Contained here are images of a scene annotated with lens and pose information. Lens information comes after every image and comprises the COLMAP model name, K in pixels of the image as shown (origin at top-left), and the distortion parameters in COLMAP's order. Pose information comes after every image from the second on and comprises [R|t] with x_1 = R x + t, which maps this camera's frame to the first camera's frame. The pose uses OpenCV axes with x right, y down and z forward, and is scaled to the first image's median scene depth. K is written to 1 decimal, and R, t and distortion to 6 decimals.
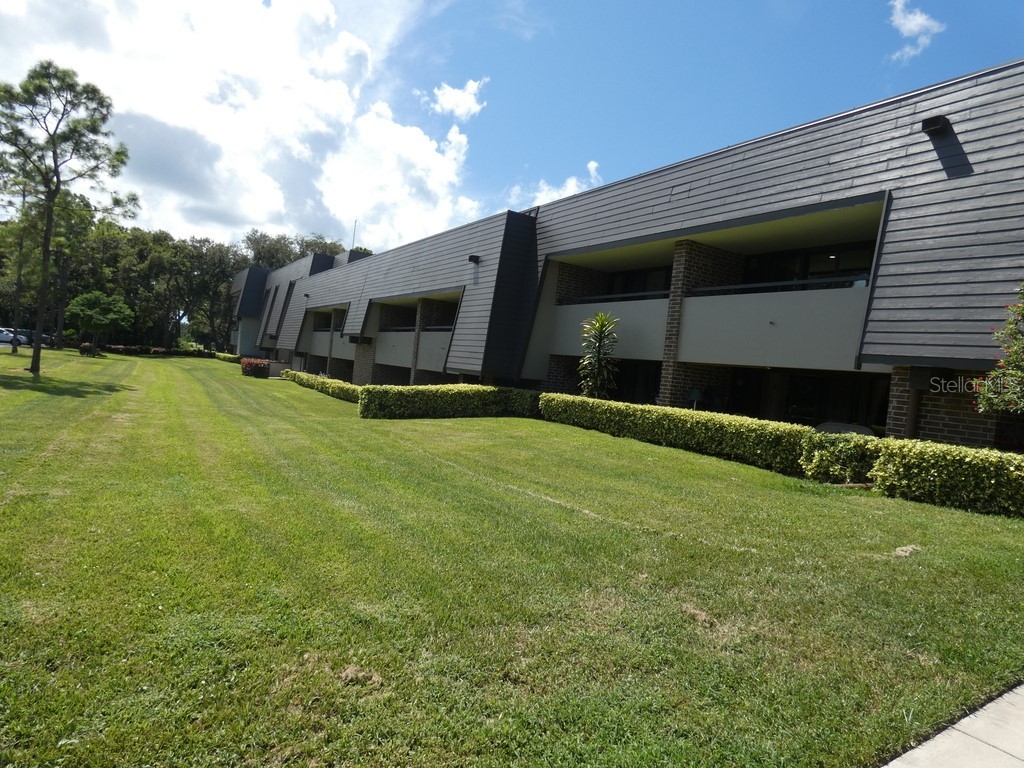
lens RADIAL K [[581.7, 0, 510.2], [0, 581.7, 384.9], [0, 0, 1]] dist [-0.050689, 0.009717]
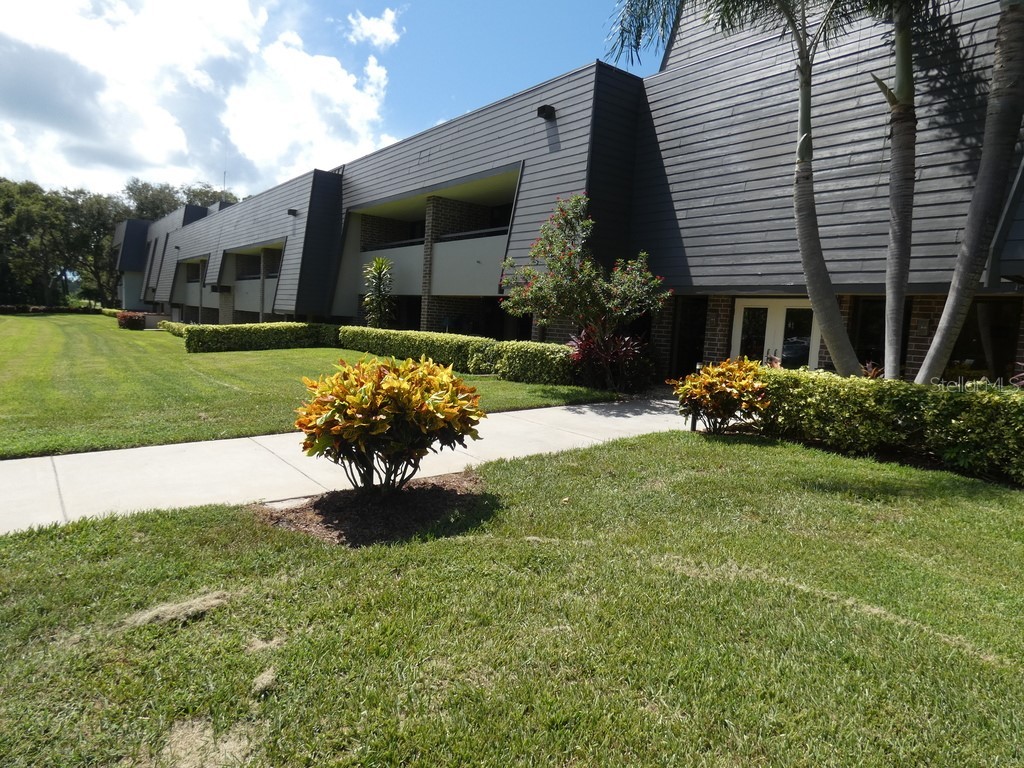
lens RADIAL K [[581.7, 0, 518.9], [0, 581.7, 390.0], [0, 0, 1]] dist [-0.050689, 0.009717]
pose [[0.991042, -0.049930, 0.123863, 0.154775], [0.037210, 0.993989, 0.102958, 0.020607], [-0.128259, -0.097427, 0.986944, -0.142081]]
